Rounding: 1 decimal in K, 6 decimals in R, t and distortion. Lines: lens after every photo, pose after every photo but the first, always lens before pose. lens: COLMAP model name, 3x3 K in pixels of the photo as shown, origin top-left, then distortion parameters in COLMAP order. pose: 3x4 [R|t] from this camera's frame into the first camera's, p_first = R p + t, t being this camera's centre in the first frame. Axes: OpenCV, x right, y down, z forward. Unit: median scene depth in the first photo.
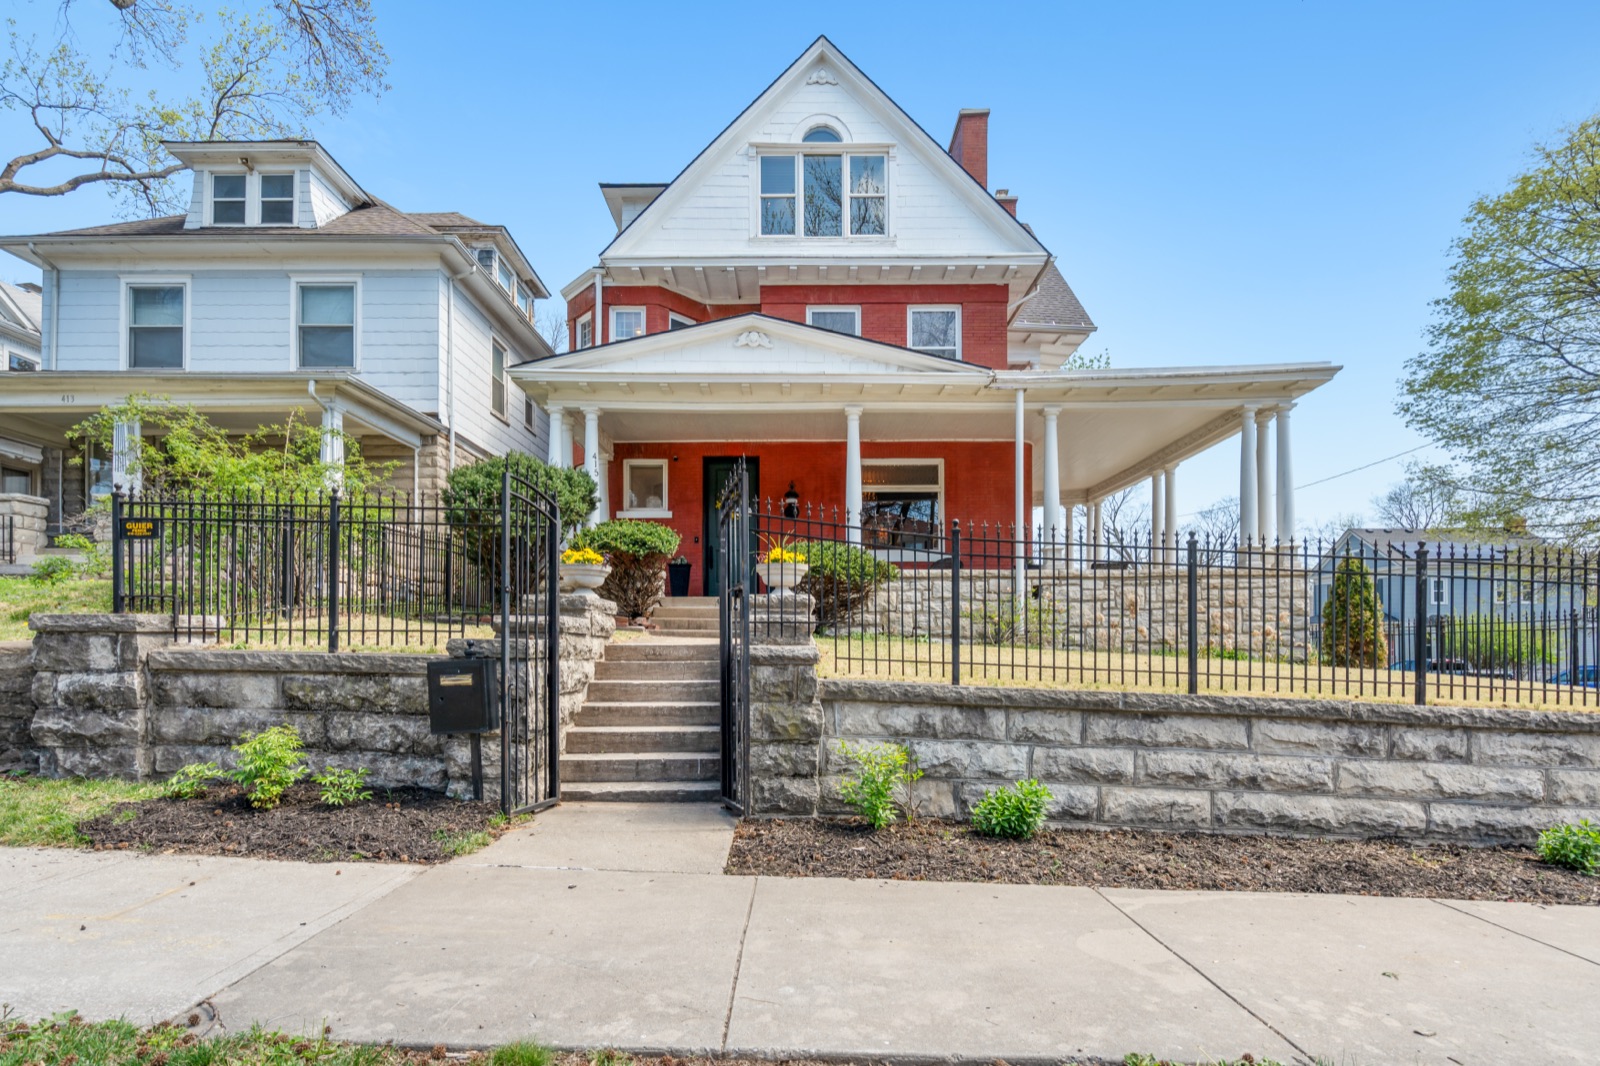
lens RADIAL K [[684.3, 0, 791.0], [0, 684.3, 564.2], [0, 0, 1]] dist [0.000970, 0.000285]
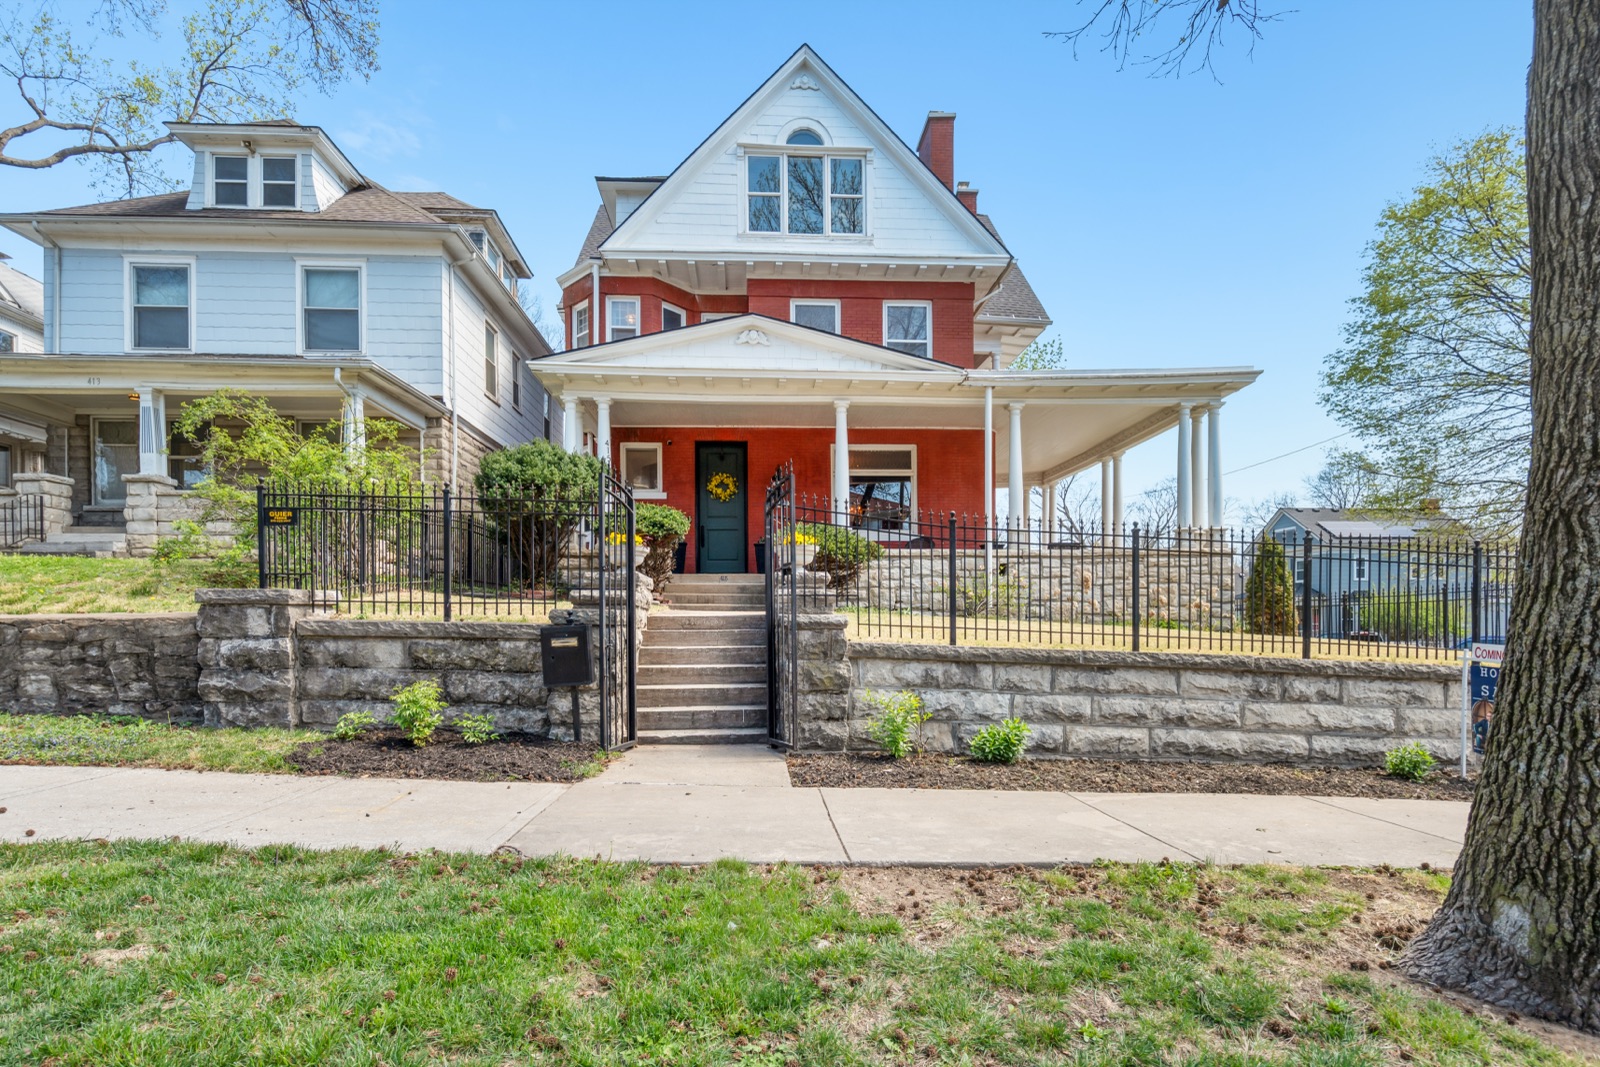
lens RADIAL K [[729.0, 0, 800.0], [0, 729.0, 533.5], [0, 0, 1]] dist [0.001438, 0.000822]
pose [[0.995413, 0.005019, 0.095537, -0.133343], [-0.004308, 0.999961, -0.007652, -0.012157], [-0.095572, 0.007205, 0.995396, -0.235912]]
